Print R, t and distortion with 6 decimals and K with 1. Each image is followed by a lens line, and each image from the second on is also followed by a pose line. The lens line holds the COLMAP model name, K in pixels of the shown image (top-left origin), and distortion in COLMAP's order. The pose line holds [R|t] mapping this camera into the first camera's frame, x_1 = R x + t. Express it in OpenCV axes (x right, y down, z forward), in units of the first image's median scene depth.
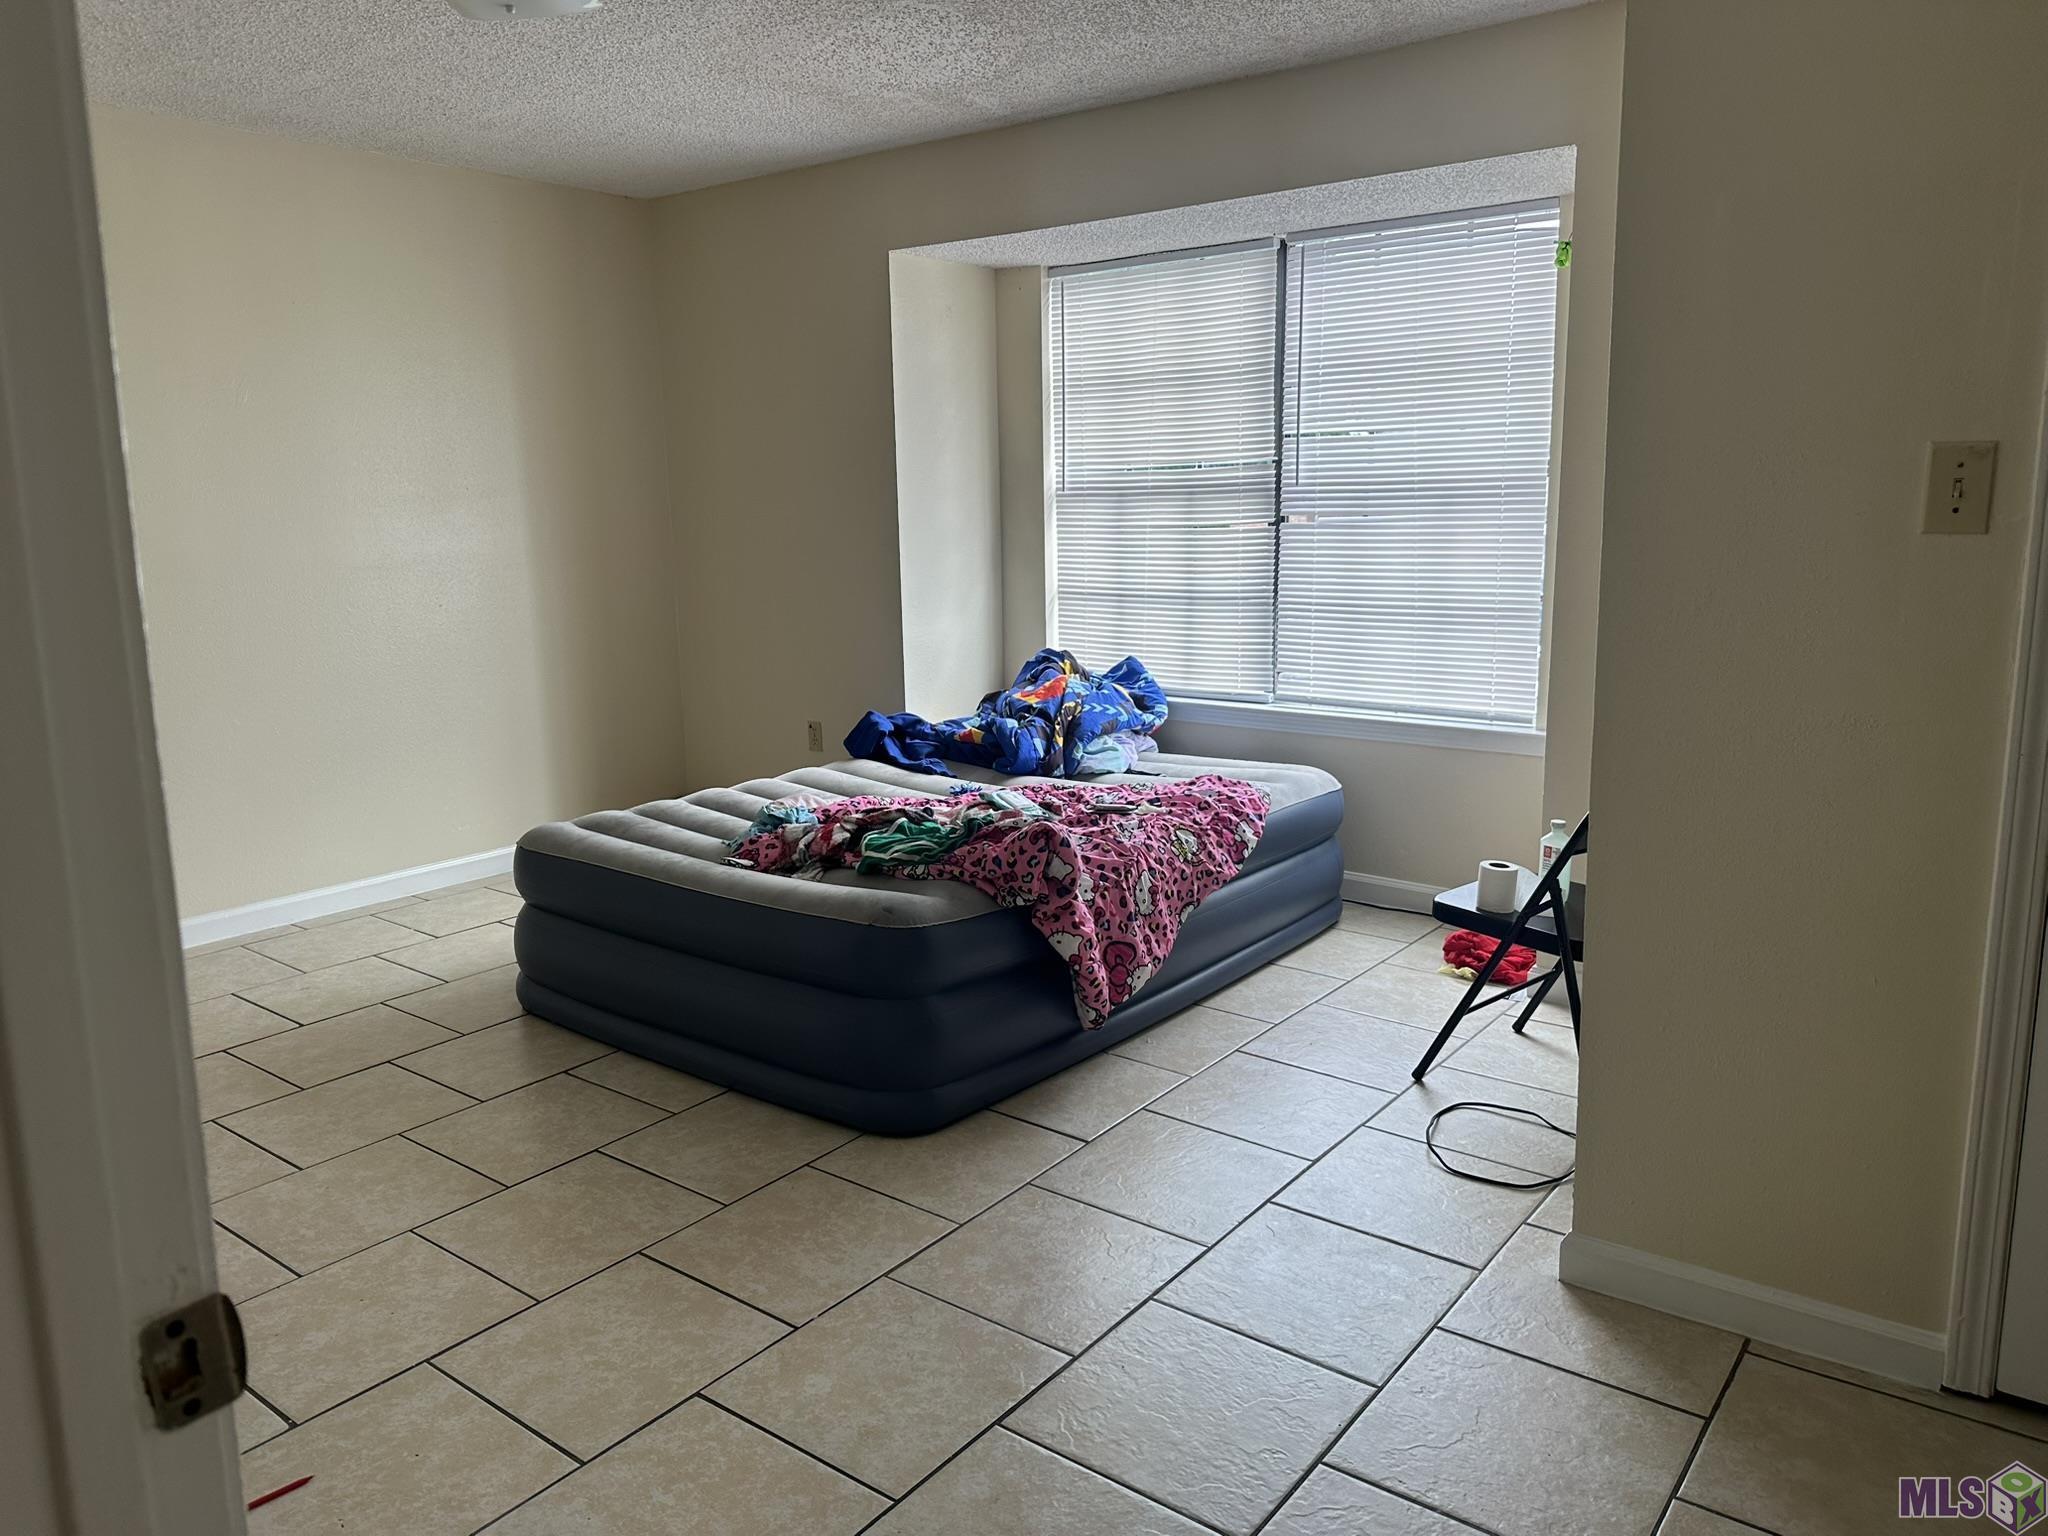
lens RADIAL K [[1446.8, 0, 1022.0], [0, 1446.8, 762.3], [0, 0, 1]] dist [0.036566, -0.006762]
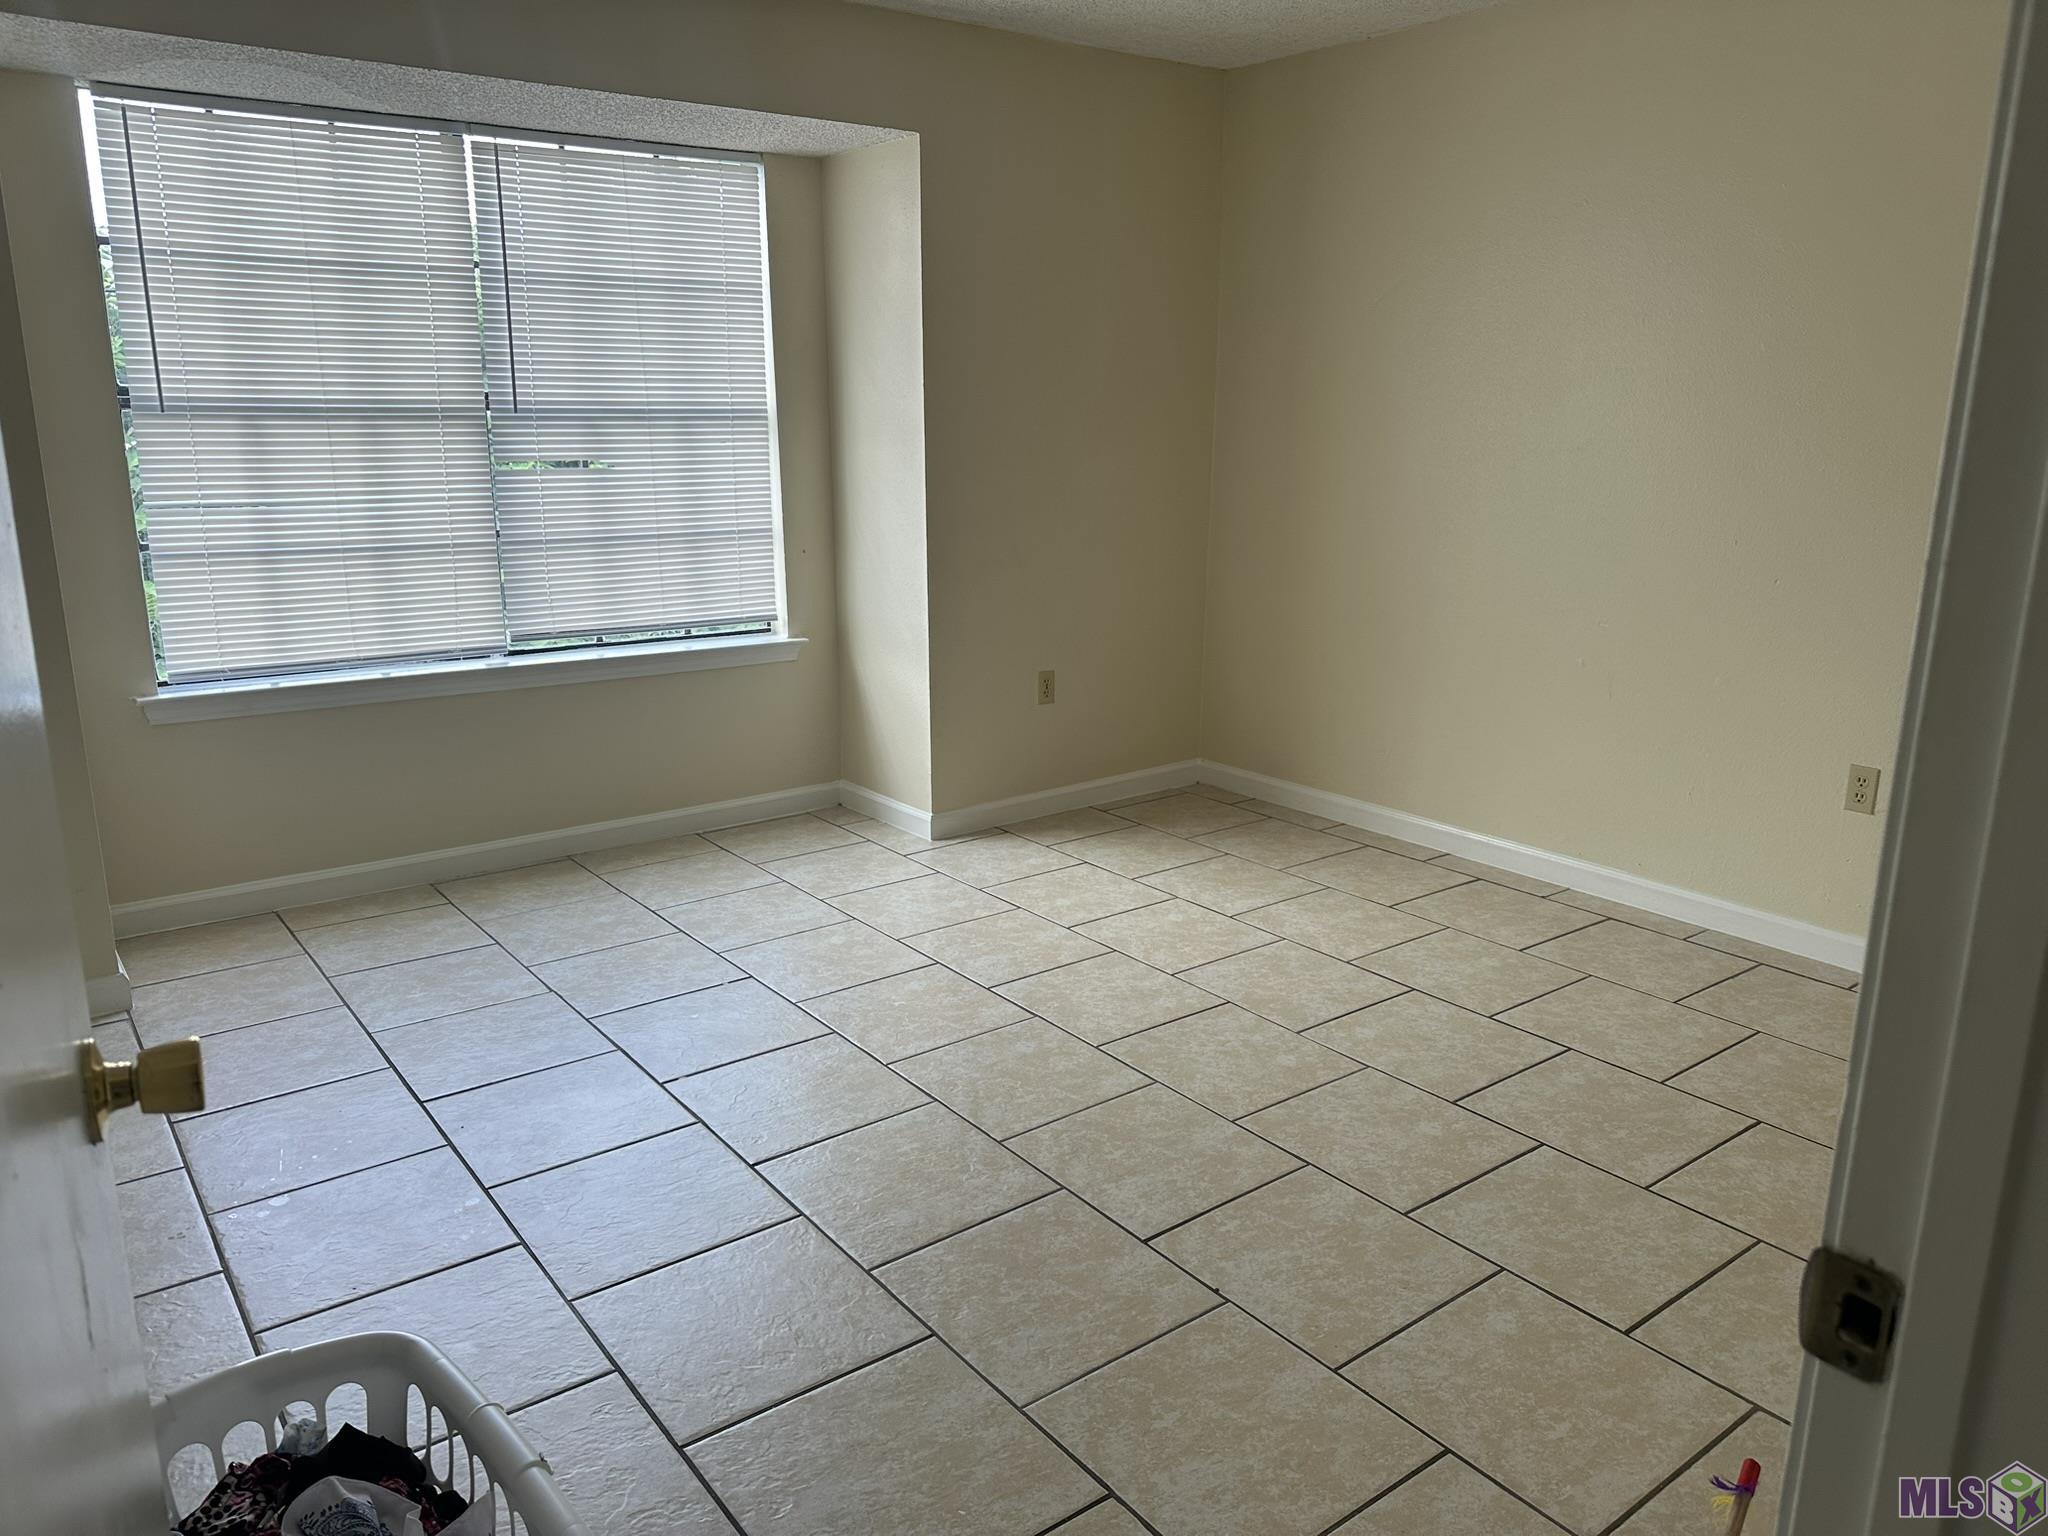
lens RADIAL K [[1446.8, 0, 1020.4], [0, 1446.8, 763.1], [0, 0, 1]] dist [0.036566, -0.006762]
pose [[0.250523, -0.224548, 0.941709, -0.611660], [0.178572, 0.966756, 0.183015, -0.088284], [-0.951499, 0.122313, 0.282292, 0.473909]]
